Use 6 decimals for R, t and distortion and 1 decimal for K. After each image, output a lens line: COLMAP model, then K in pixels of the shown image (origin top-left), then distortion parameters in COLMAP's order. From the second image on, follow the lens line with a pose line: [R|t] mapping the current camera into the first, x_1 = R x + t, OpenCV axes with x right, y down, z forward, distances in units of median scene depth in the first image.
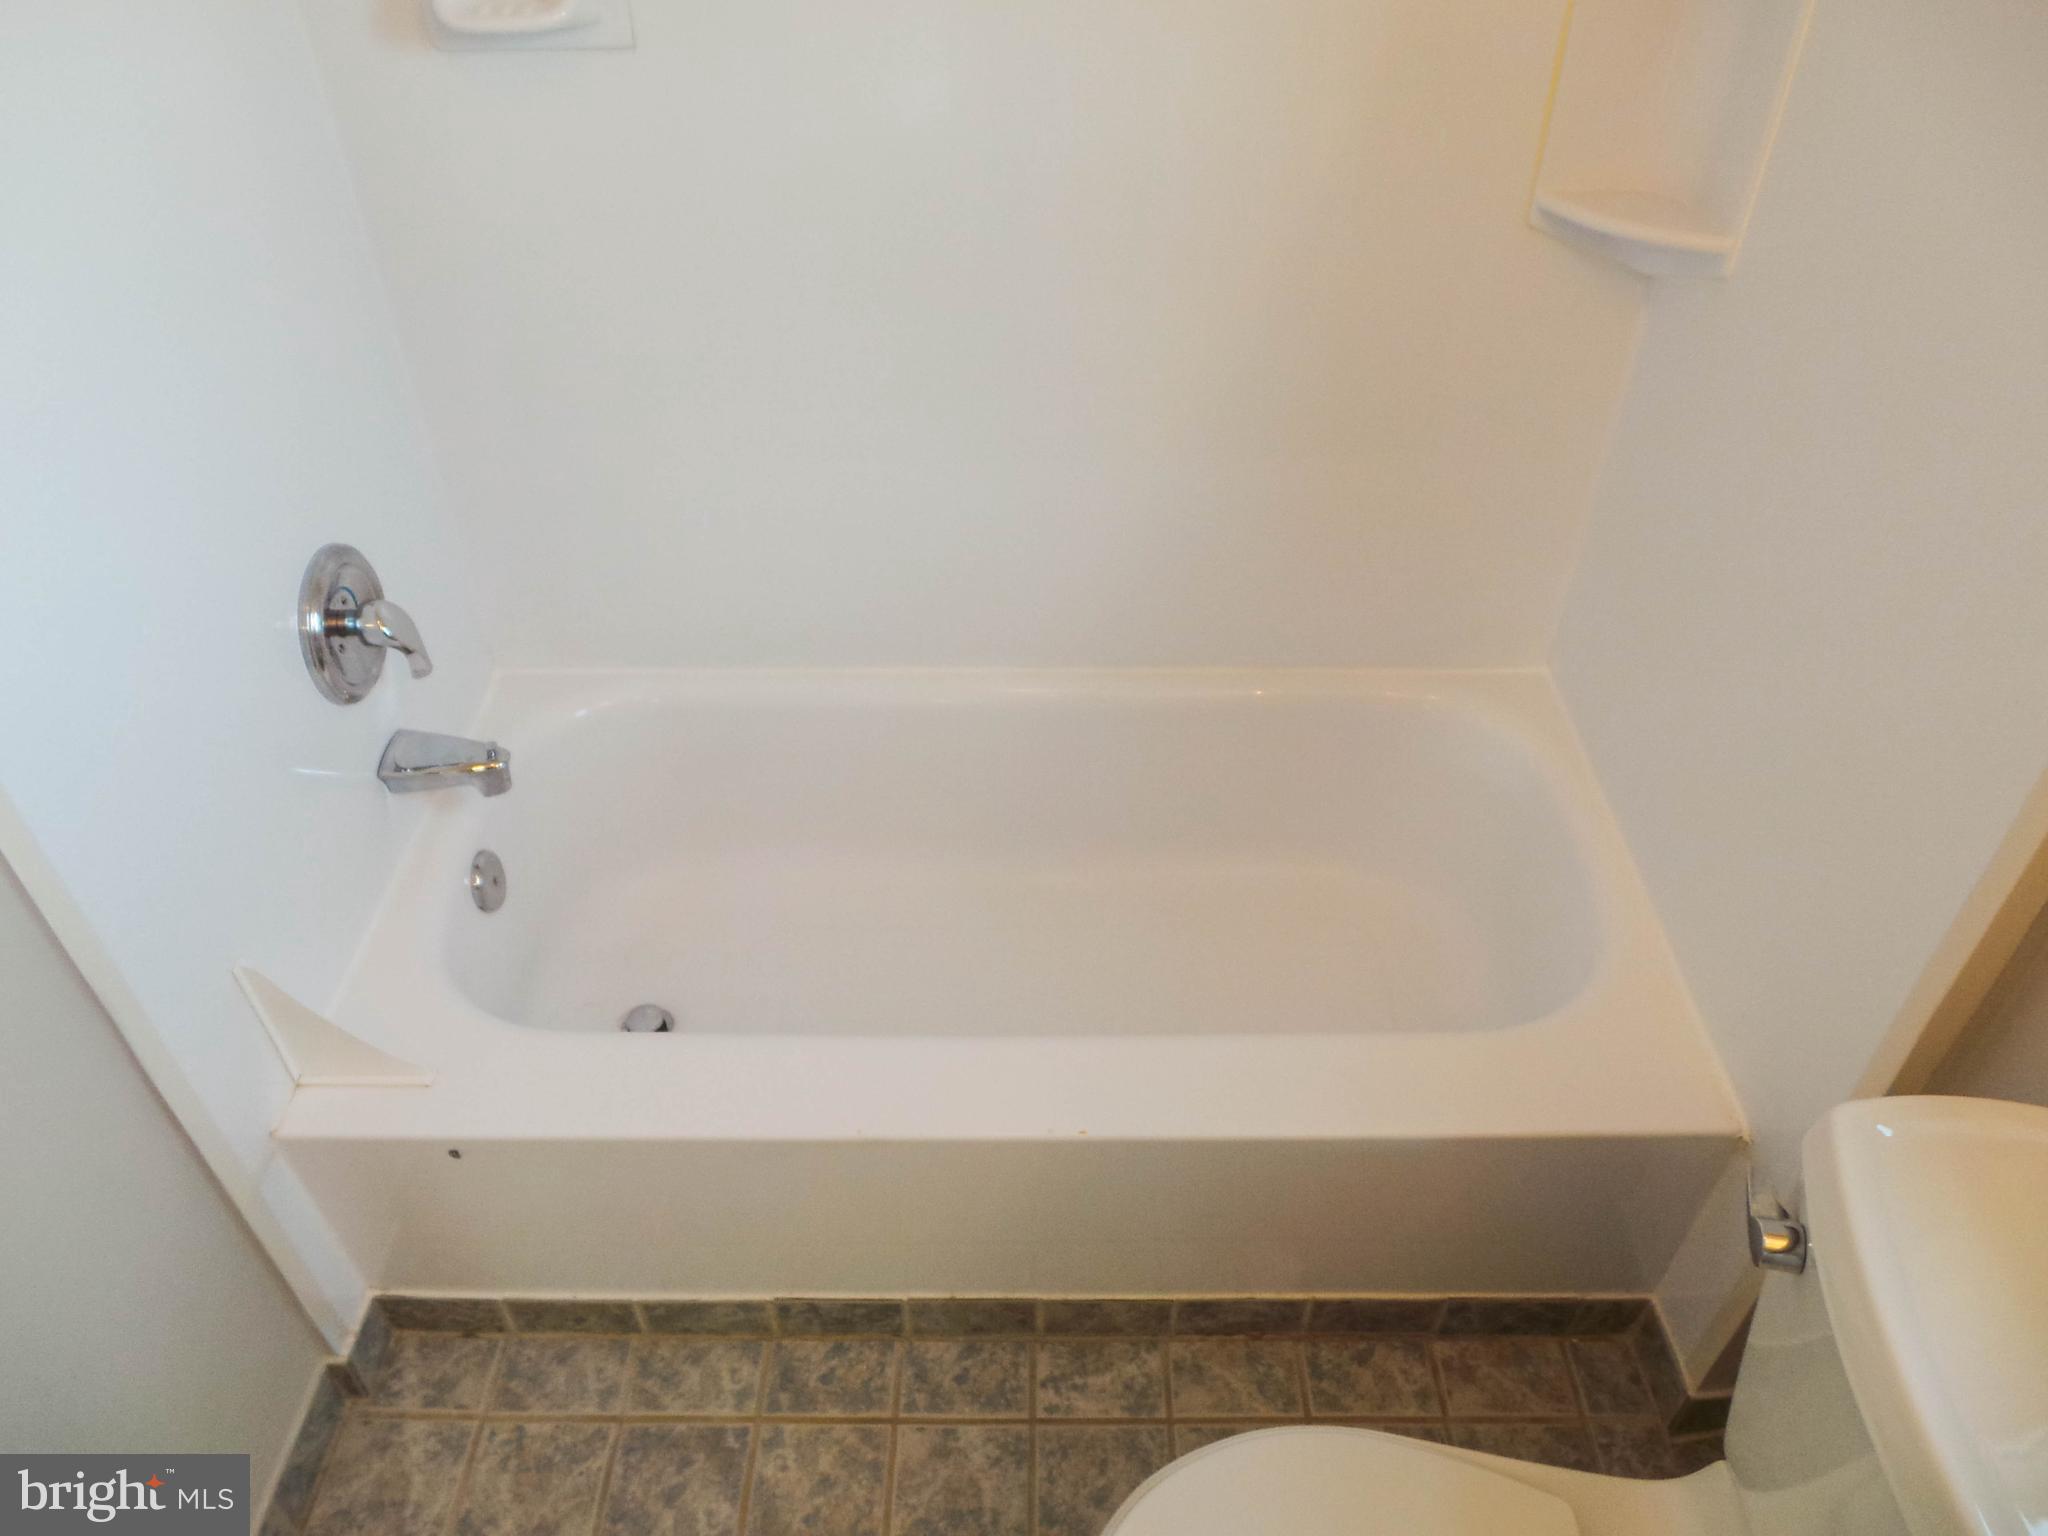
lens RADIAL K [[1411.4, 0, 1032.5], [0, 1411.4, 767.1], [0, 0, 1]] dist [0.003053, -0.001542]
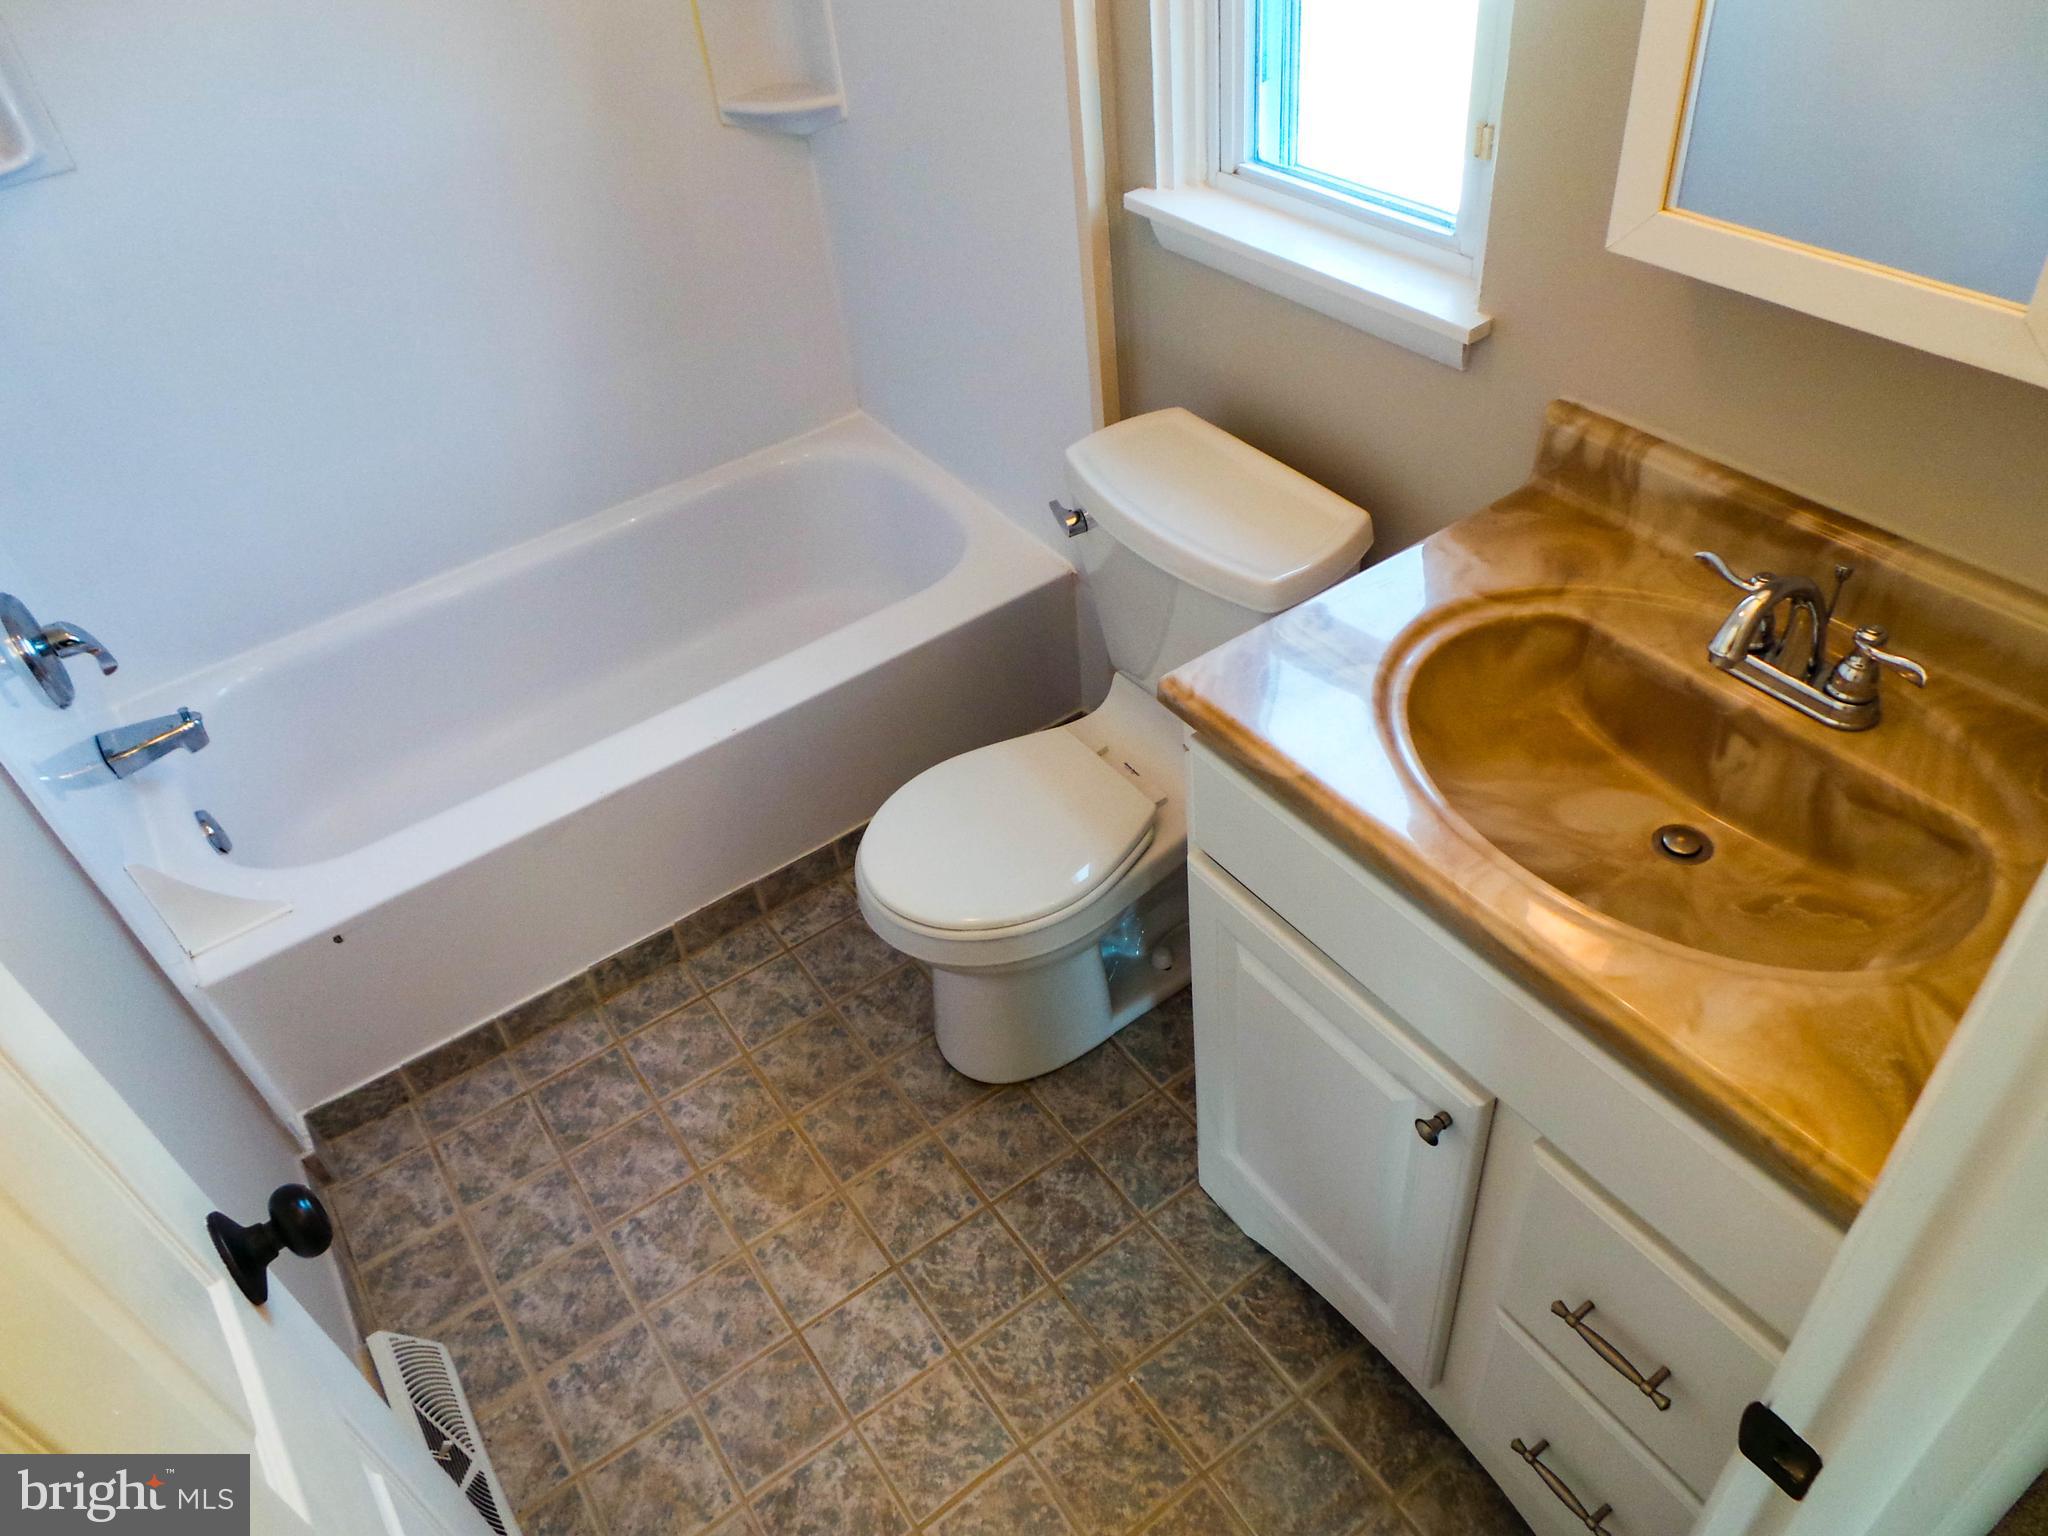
lens RADIAL K [[1411.4, 0, 1019.0], [0, 1411.4, 767.0], [0, 0, 1]] dist [0.003053, -0.001542]
pose [[0.818305, -0.433695, 0.377208, -0.278562], [0.436560, 0.895844, 0.082935, 0.266975], [-0.373889, 0.096808, 0.922407, -0.496882]]
